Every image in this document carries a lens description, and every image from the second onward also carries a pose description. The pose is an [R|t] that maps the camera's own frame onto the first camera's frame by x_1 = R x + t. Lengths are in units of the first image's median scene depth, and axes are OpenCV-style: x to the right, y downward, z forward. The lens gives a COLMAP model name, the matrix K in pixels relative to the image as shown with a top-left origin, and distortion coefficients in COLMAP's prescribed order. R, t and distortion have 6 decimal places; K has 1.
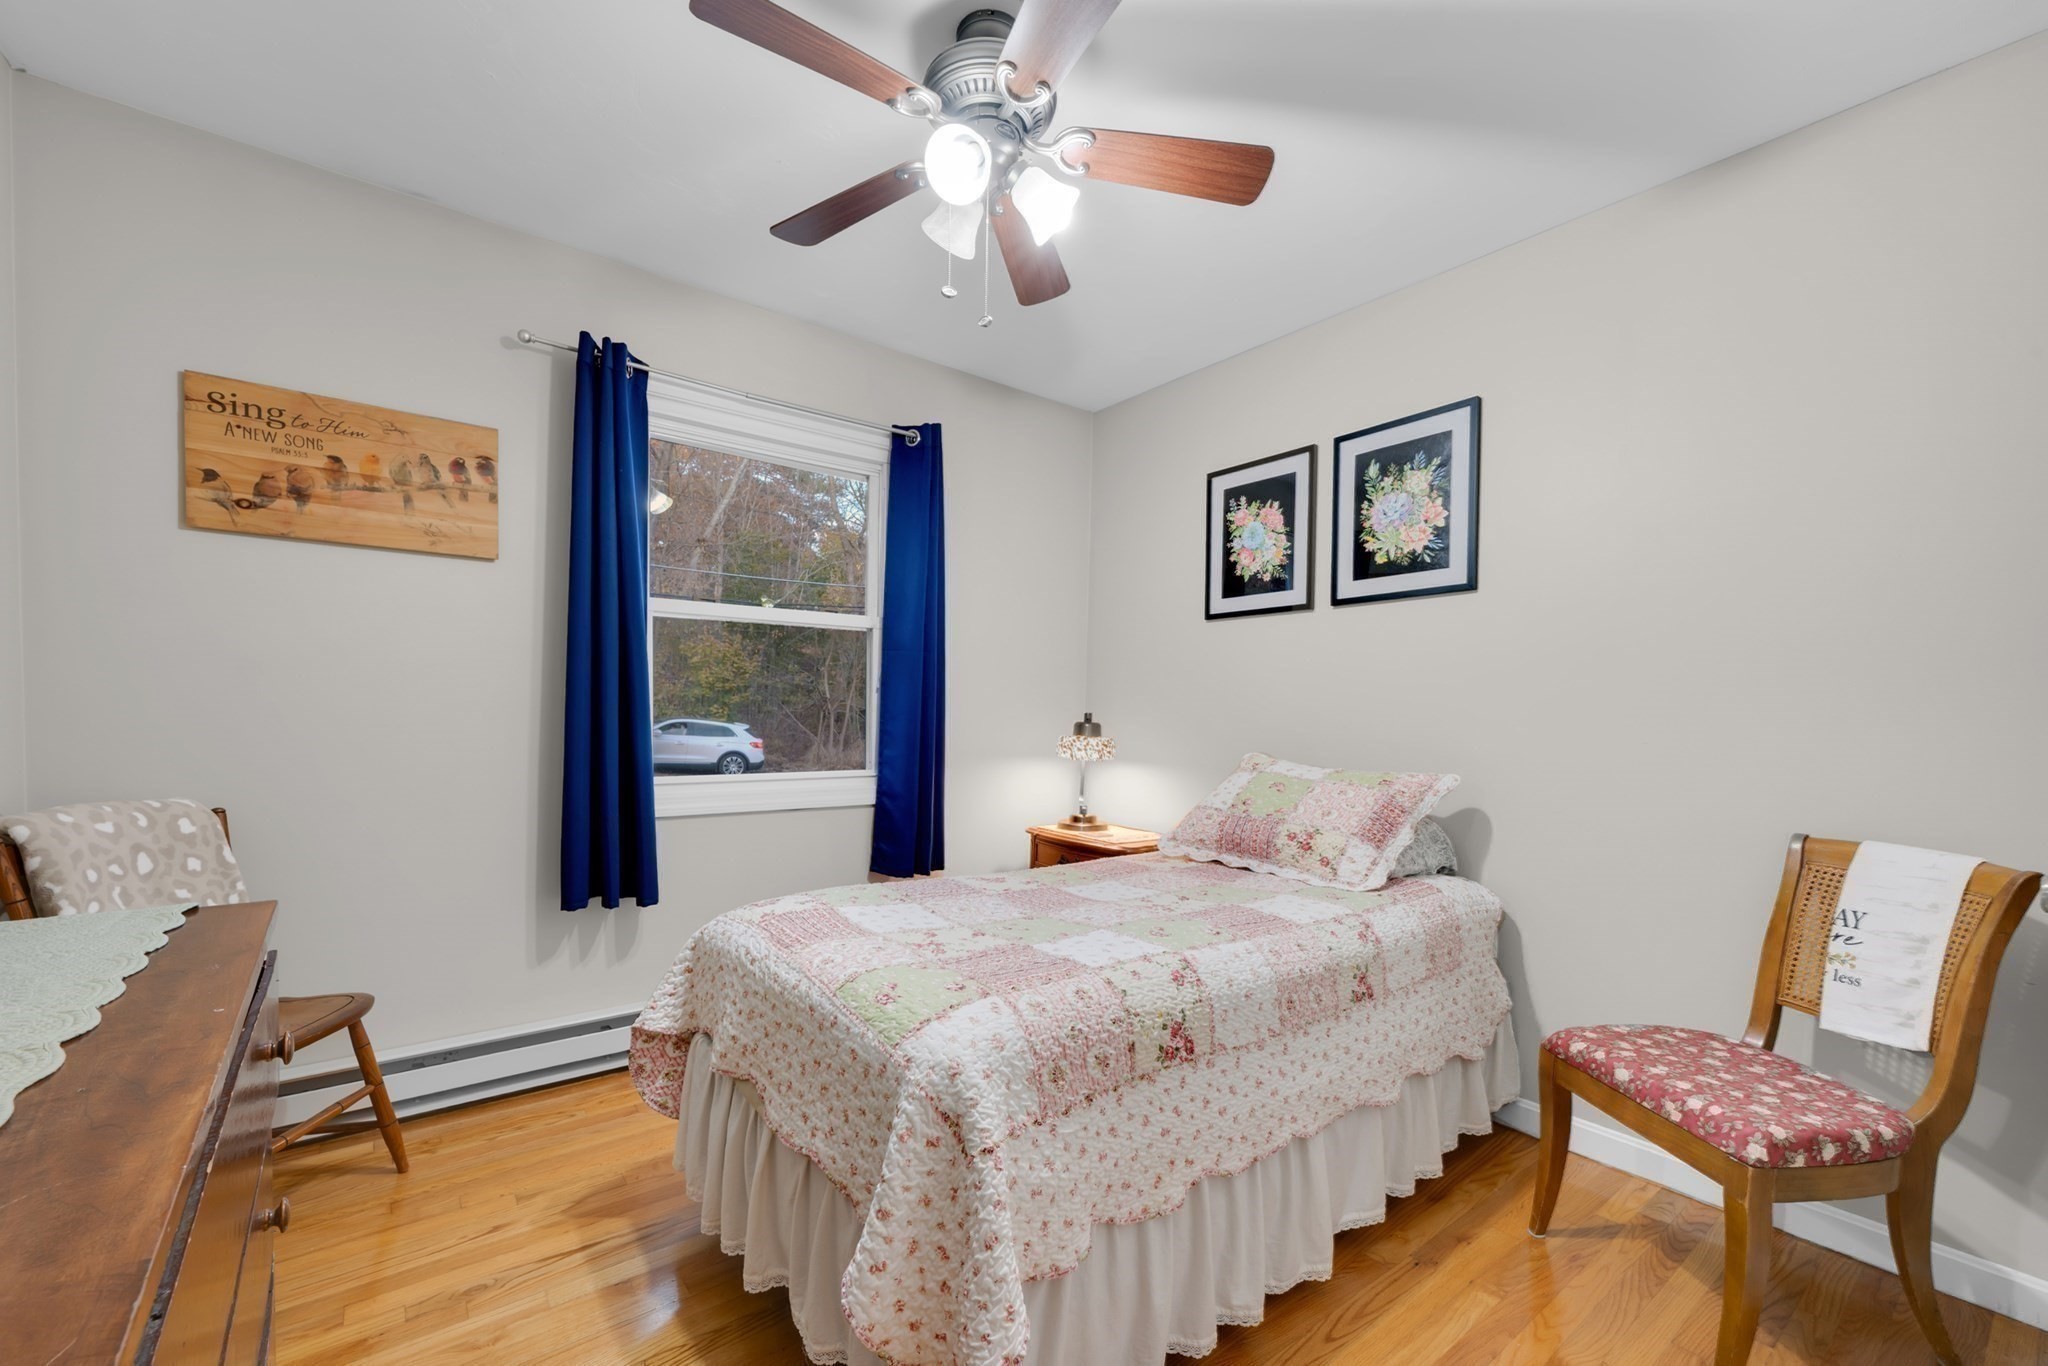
lens RADIAL K [[814.1, 0, 1031.7], [0, 814.1, 732.8], [0, 0, 1]] dist [0.000675, 0.000591]
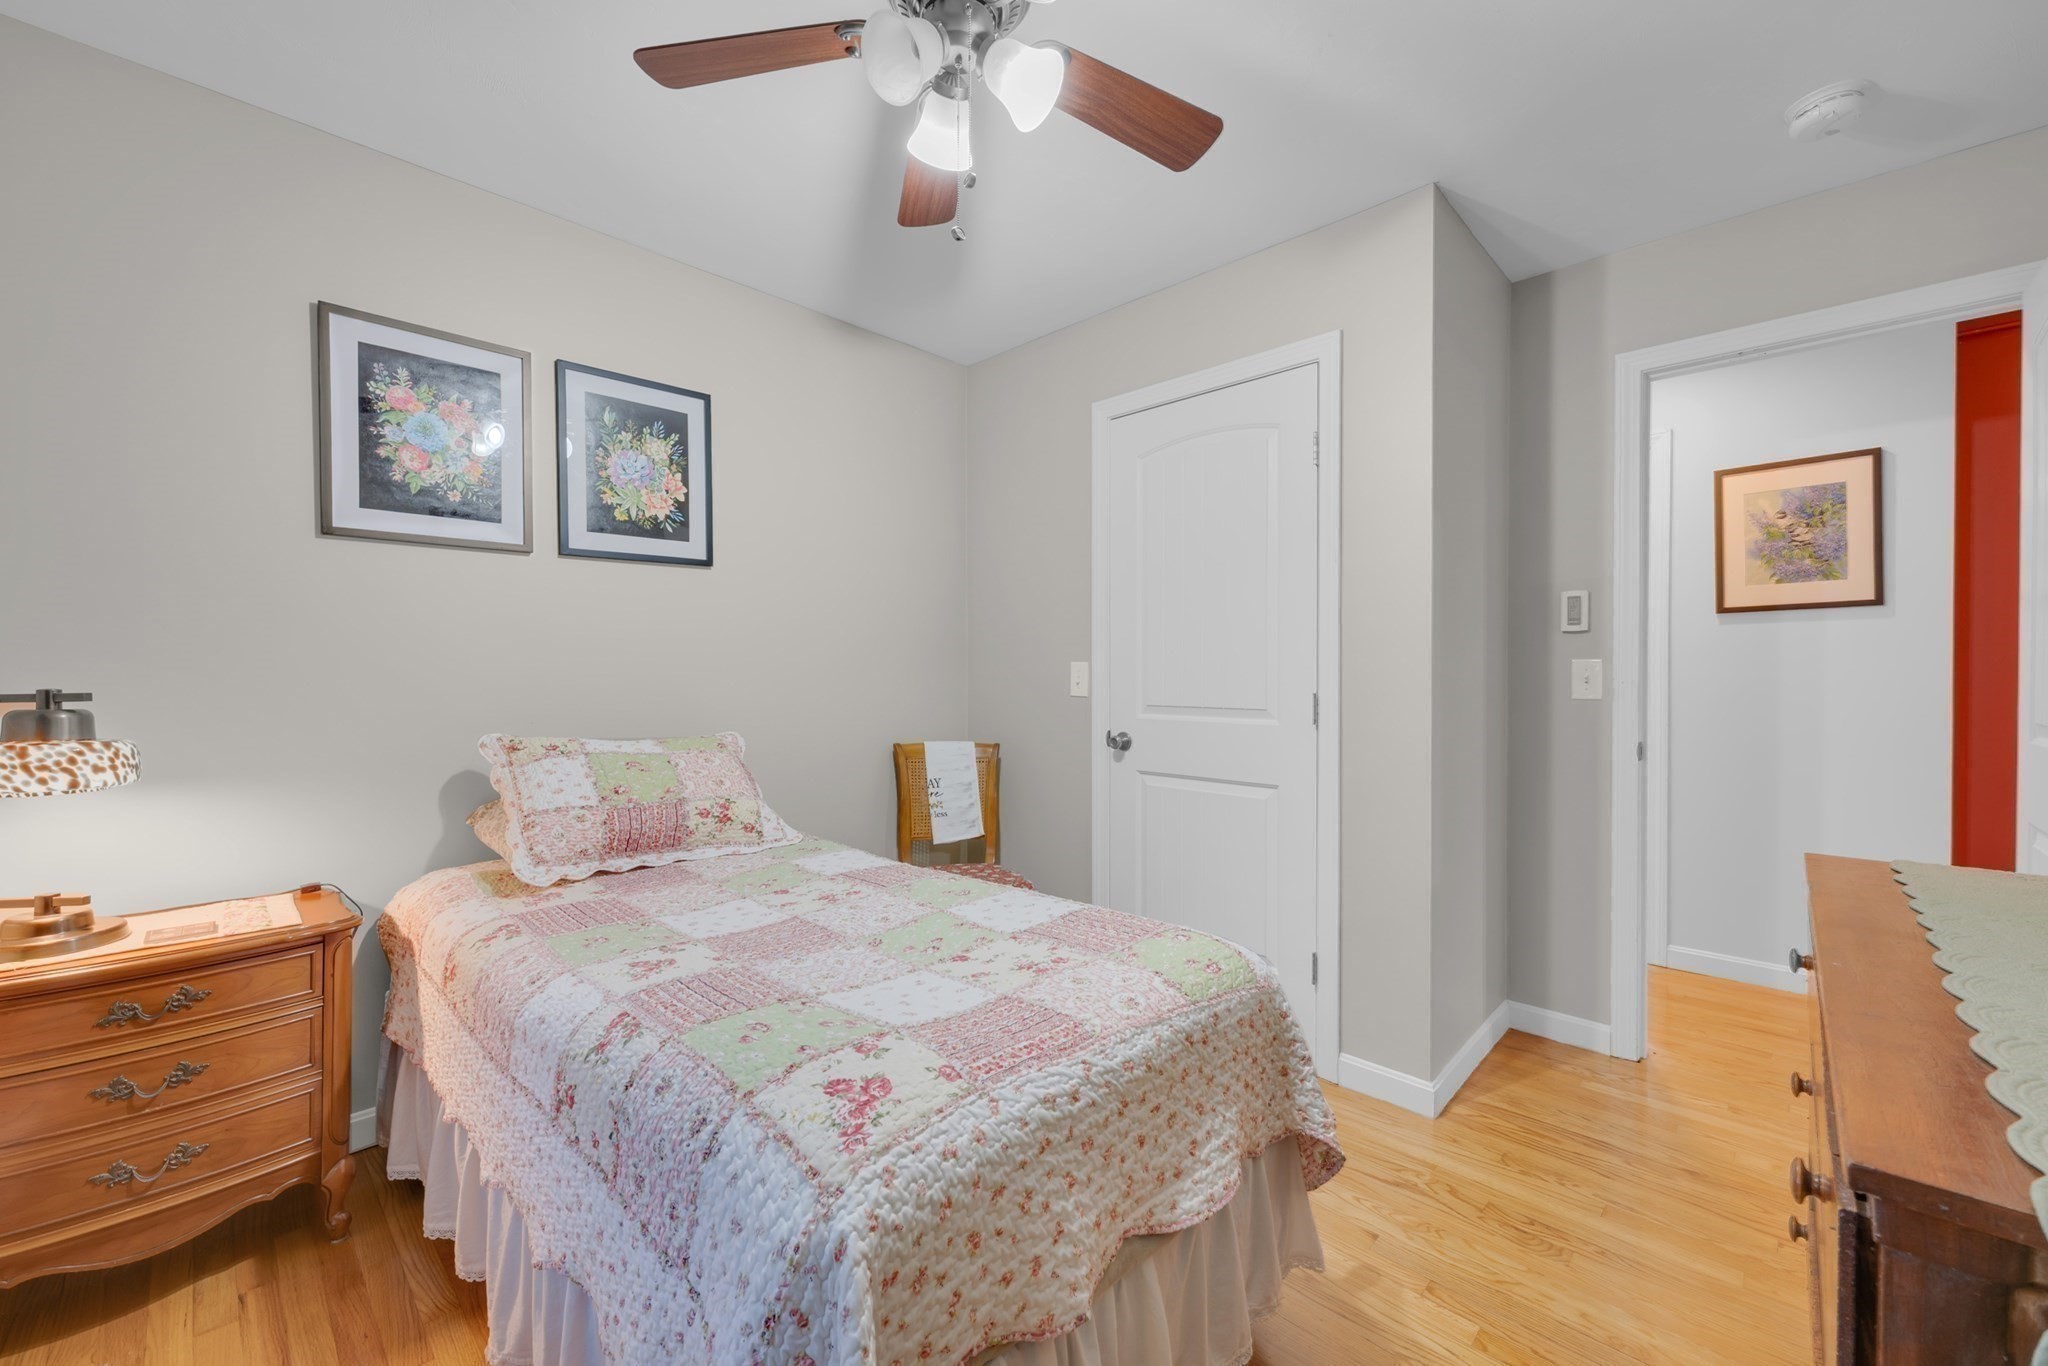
lens RADIAL K [[814.1, 0, 1026.5], [0, 814.1, 670.7], [0, 0, 1]] dist [0.000675, 0.000591]
pose [[-0.124816, -0.015259, 0.992063, -0.603229], [0.022482, 0.999582, 0.018203, -0.041860], [-0.991925, 0.024575, -0.124421, 0.689224]]
